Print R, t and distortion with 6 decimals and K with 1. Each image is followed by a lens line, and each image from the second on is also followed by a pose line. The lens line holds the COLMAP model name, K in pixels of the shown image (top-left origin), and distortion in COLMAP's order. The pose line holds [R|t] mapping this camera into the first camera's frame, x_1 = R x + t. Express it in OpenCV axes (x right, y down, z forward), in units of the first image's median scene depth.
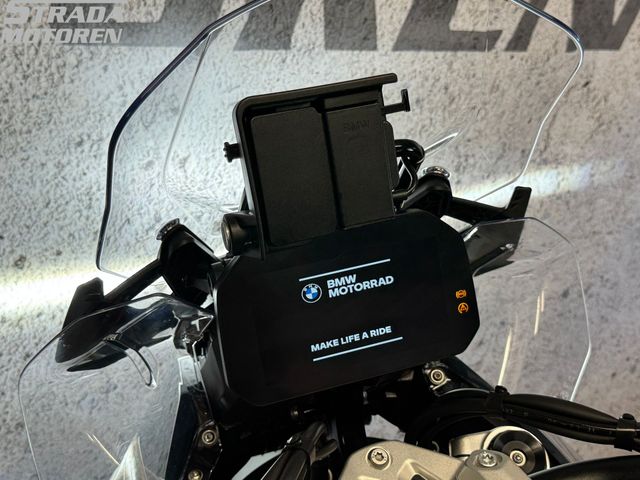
lens RADIAL K [[838.5, 0, 319.9], [0, 838.5, 245.1], [0, 0, 1]] dist [0.081265, 0.000000]
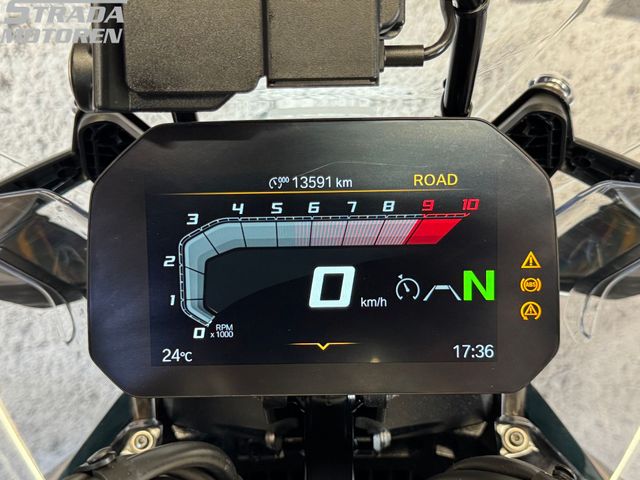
lens RADIAL K [[838.5, 0, 326.9], [0, 838.5, 238.0], [0, 0, 1]] dist [0.081265, 0.000000]
pose [[0.945064, 0.174910, -0.276152, 0.099450], [-0.191446, 0.980918, -0.033881, 0.038073], [0.264956, 0.084888, 0.960517, 0.227998]]
